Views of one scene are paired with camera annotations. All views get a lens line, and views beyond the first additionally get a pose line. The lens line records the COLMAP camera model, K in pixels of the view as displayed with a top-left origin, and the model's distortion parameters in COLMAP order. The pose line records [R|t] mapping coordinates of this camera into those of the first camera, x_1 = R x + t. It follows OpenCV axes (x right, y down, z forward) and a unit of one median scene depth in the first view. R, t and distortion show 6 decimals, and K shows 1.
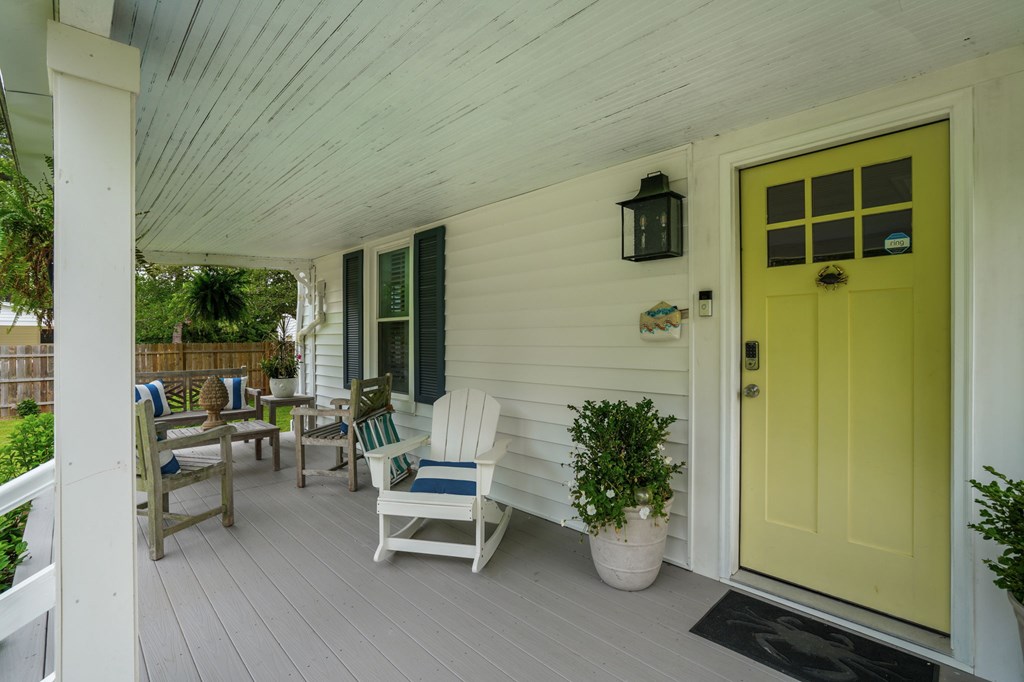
lens RADIAL K [[504.1, 0, 512.0], [0, 504.1, 341.0], [0, 0, 1]] dist [-0.002969, -0.000356]
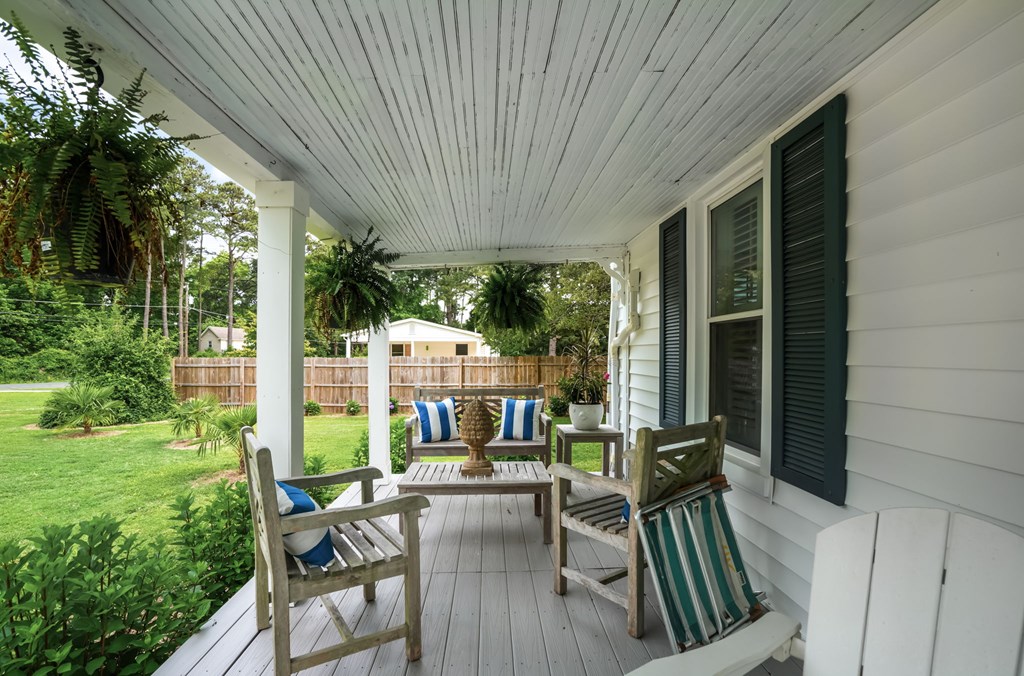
lens RADIAL K [[481.8, 0, 509.3], [0, 481.8, 356.5], [0, 0, 1]] dist [-0.041113, 0.000405]
pose [[0.747185, 0.008999, -0.664555, -0.067019], [-0.006669, 0.999960, 0.006043, -0.000394], [0.664583, -0.000083, 0.747214, 0.422706]]
